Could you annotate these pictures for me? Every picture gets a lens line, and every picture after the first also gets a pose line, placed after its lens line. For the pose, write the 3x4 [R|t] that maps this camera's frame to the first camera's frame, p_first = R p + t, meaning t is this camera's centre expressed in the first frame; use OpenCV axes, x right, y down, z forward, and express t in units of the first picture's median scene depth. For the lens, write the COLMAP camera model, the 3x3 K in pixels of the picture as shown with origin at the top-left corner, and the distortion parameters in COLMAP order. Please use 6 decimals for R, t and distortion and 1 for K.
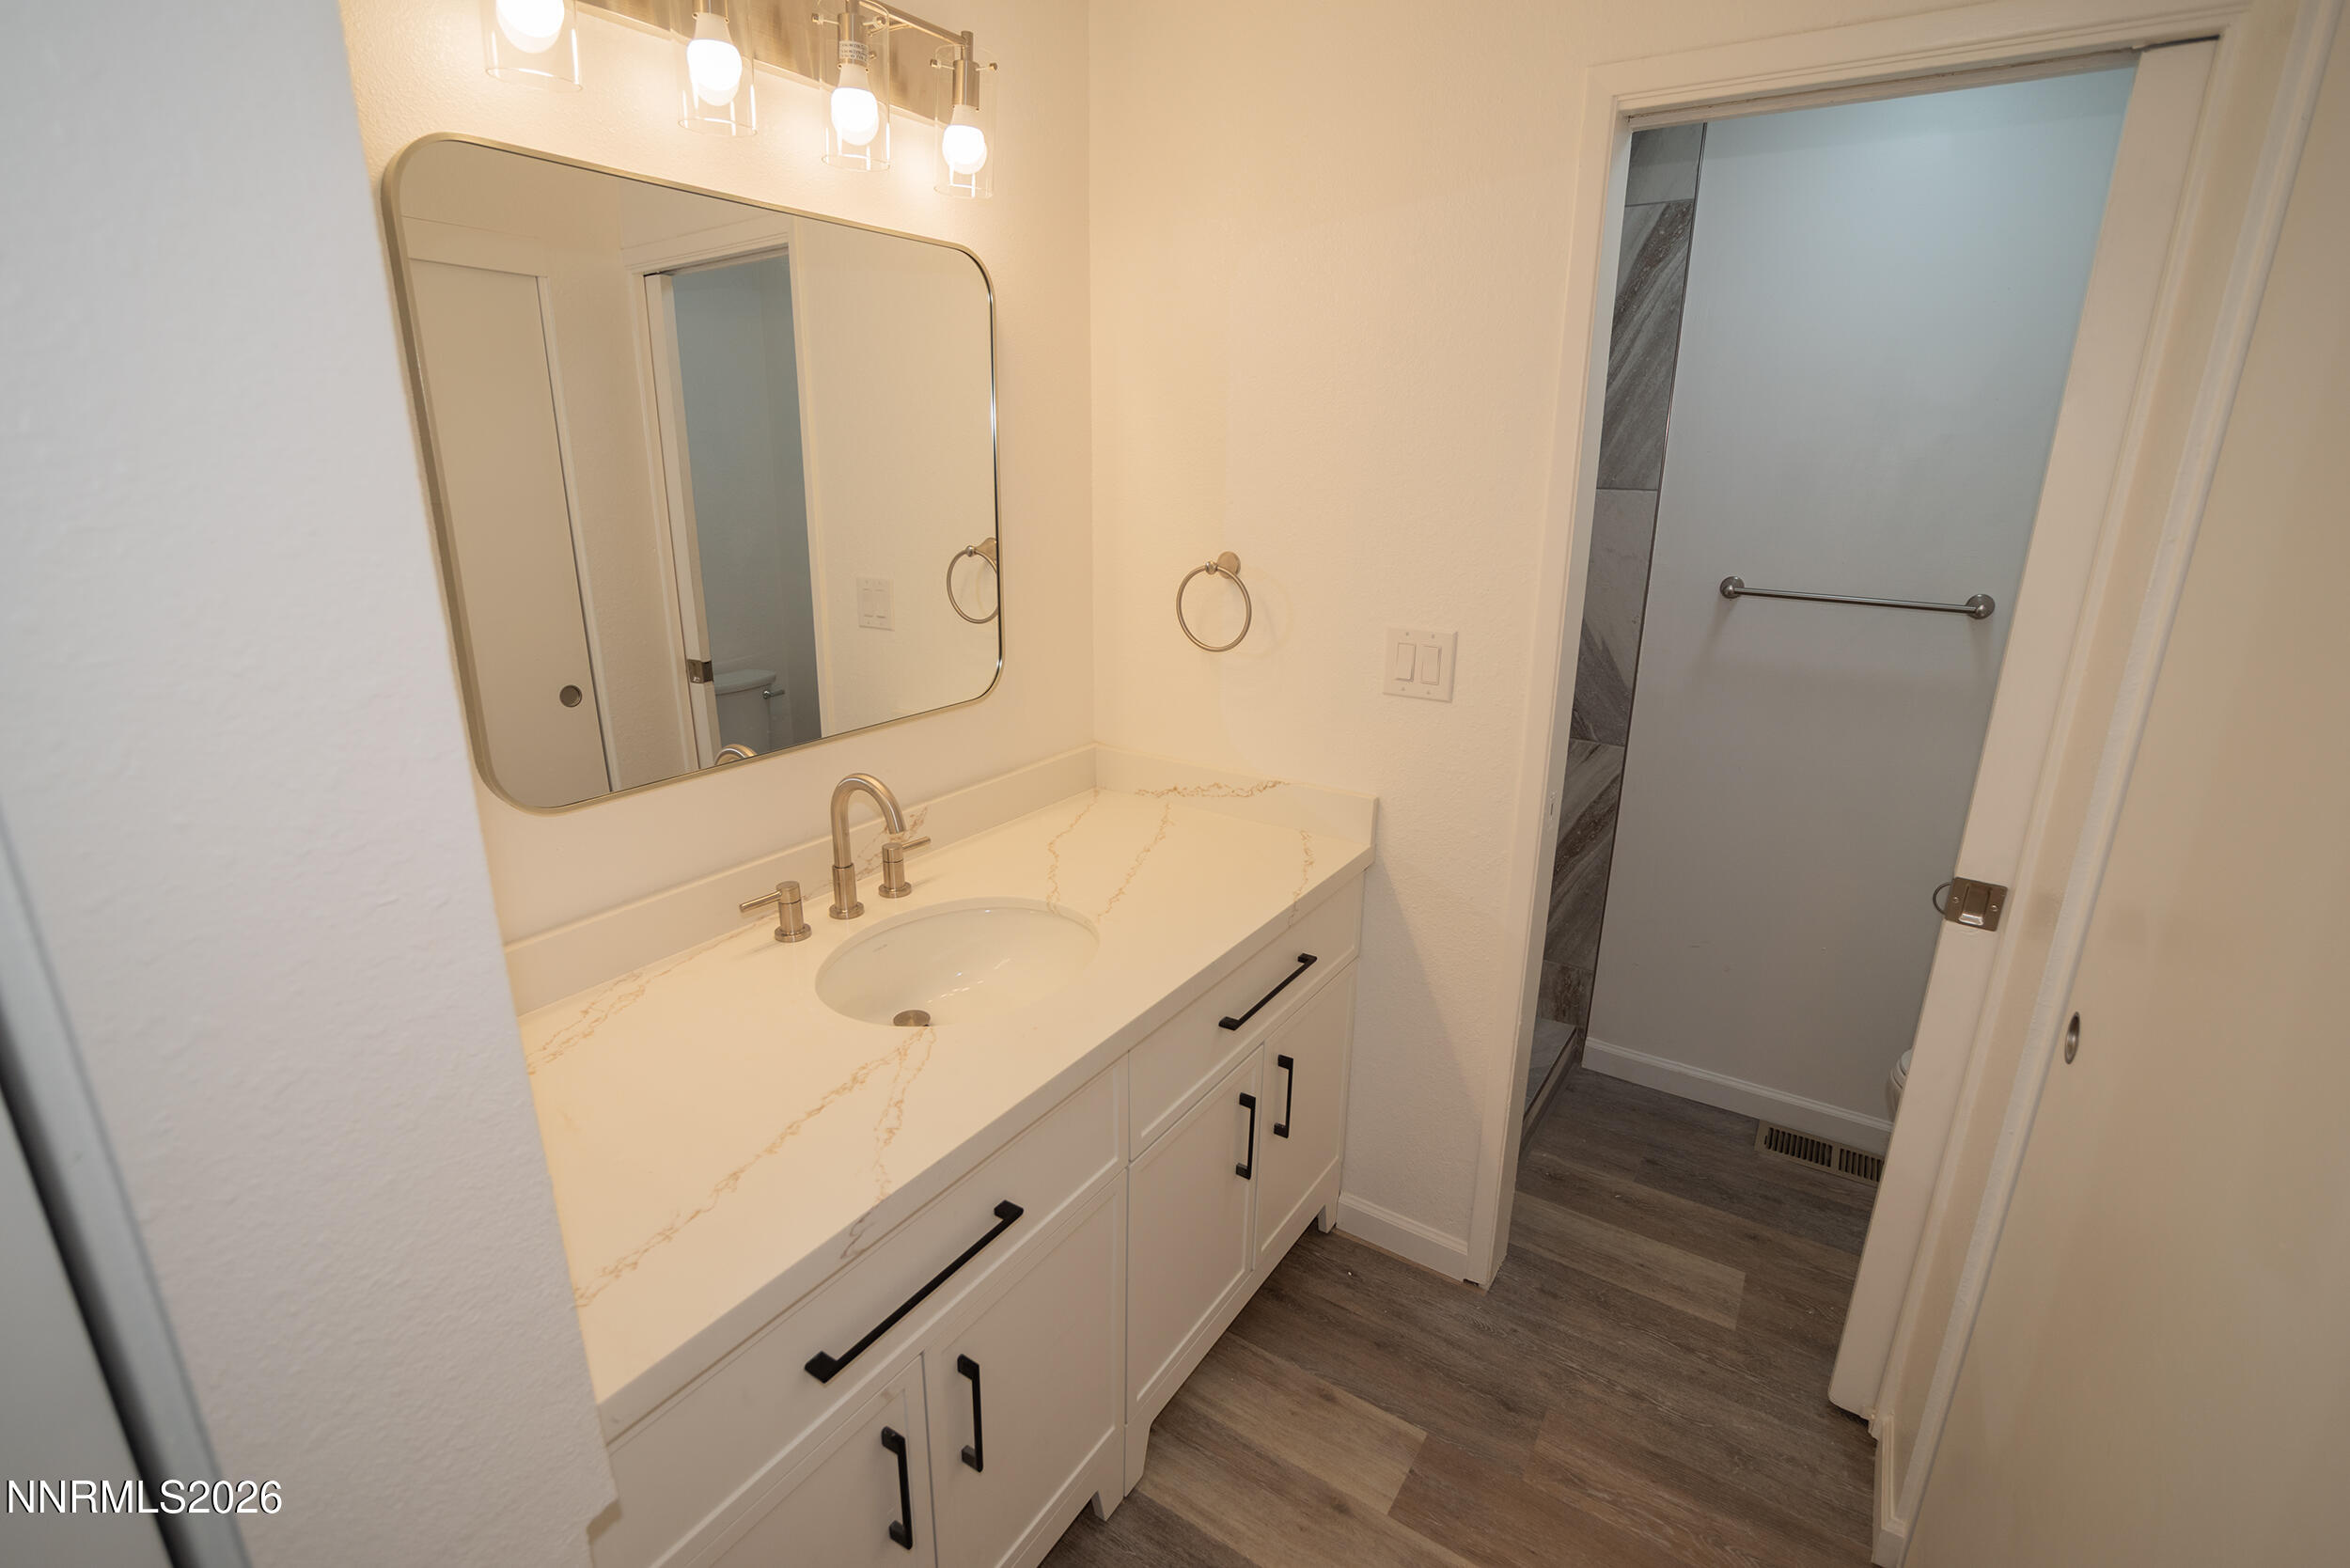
lens RADIAL K [[1116.2, 0, 1131.0], [0, 1116.2, 797.0], [0, 0, 1]] dist [-0.026538, 0.000523]
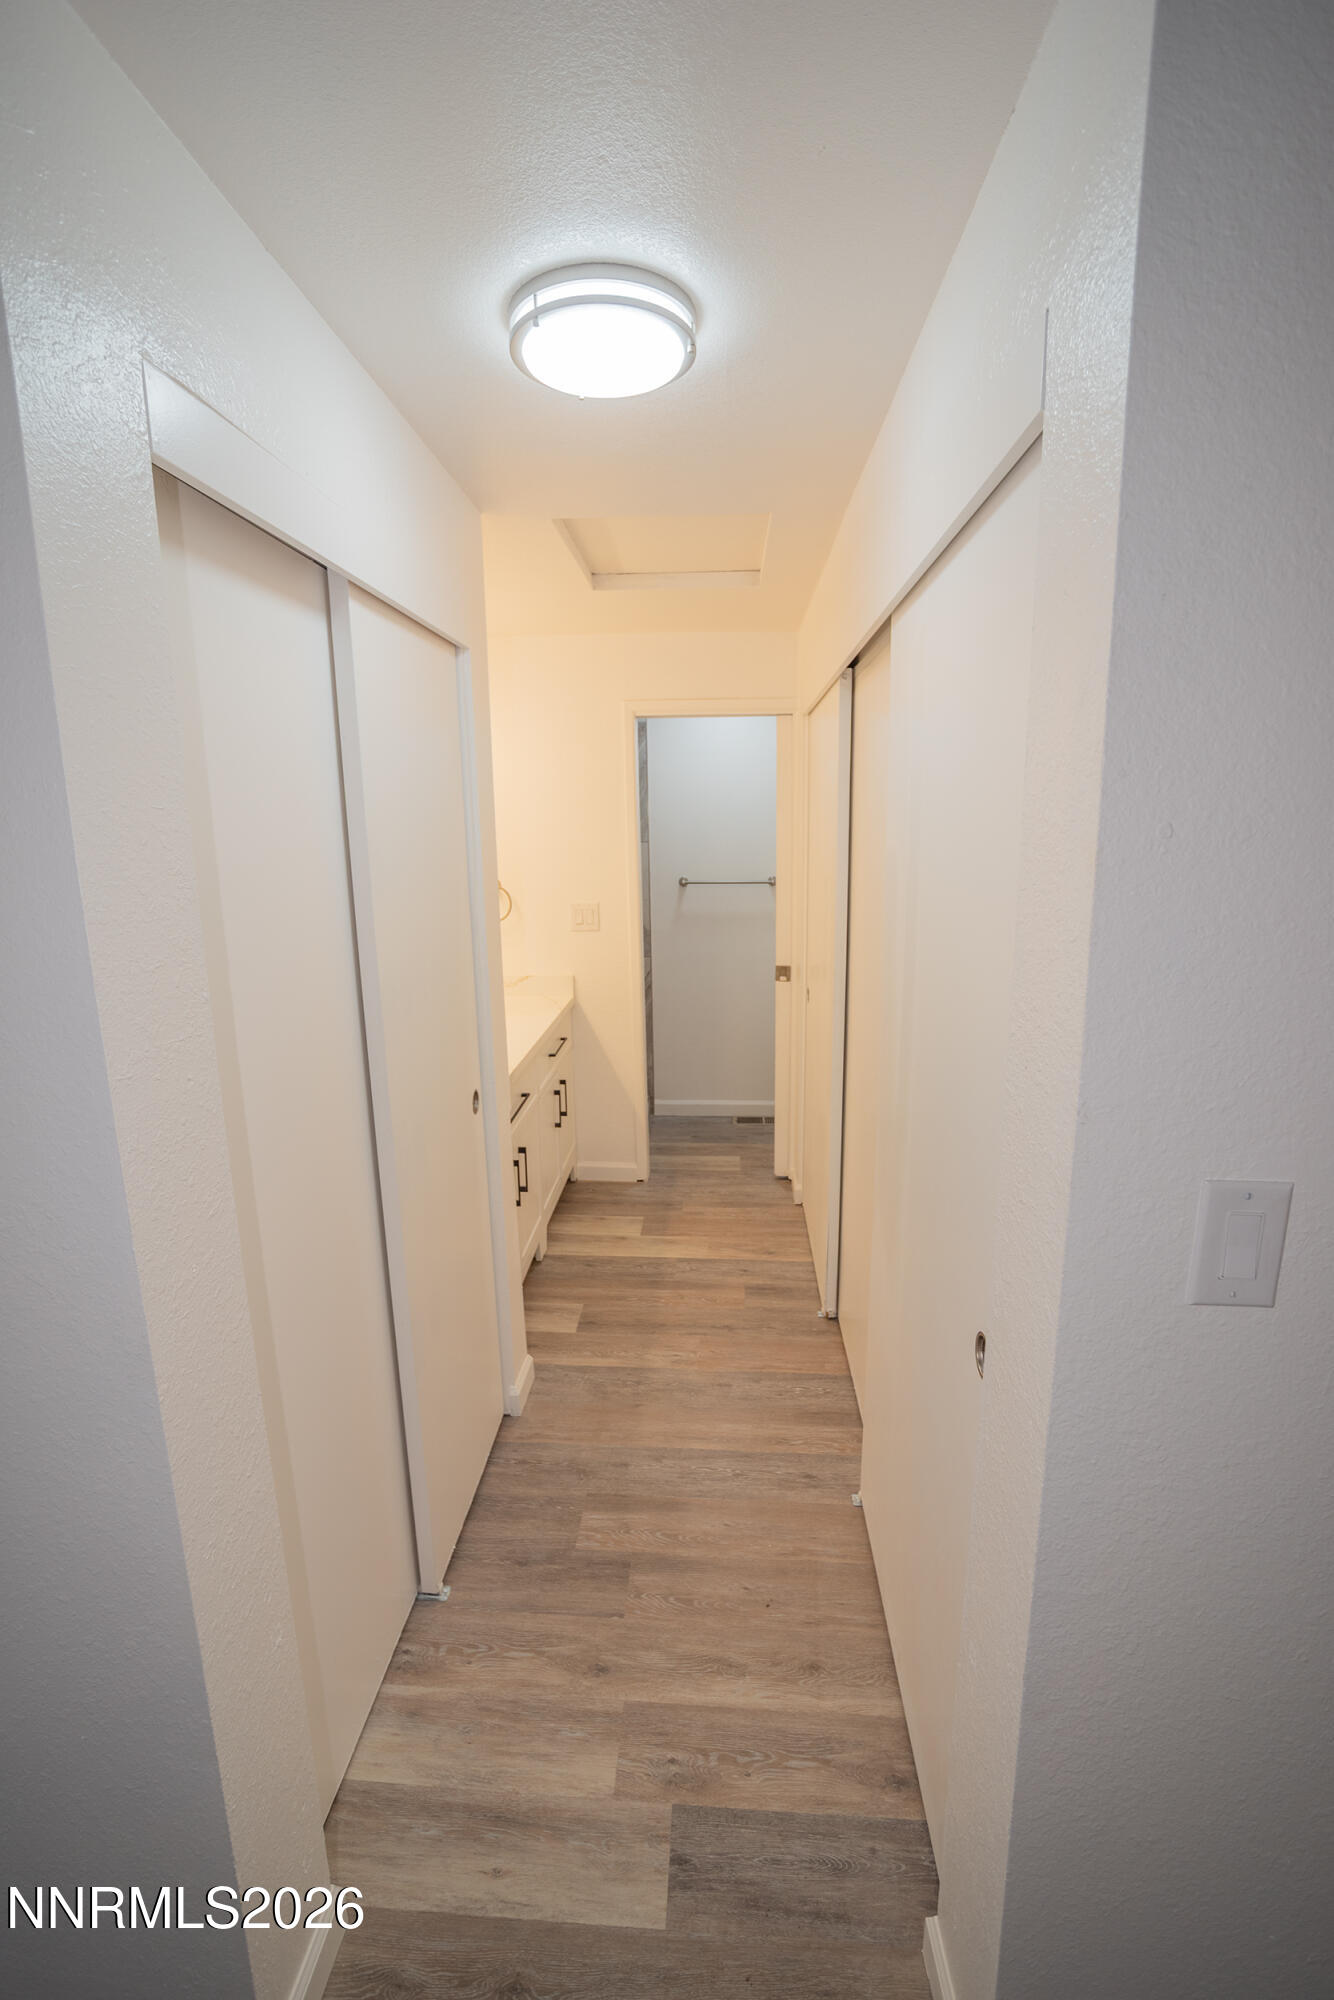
lens RADIAL K [[949.9, 0, 667.0], [0, 949.9, 1000.0], [0, 0, 1]] dist [-0.026538, 0.000523]
pose [[0.867048, -0.119462, 0.483691, -0.591055], [0.164281, 0.985085, -0.051187, 0.188016], [-0.470362, 0.123843, 0.873741, -0.850647]]
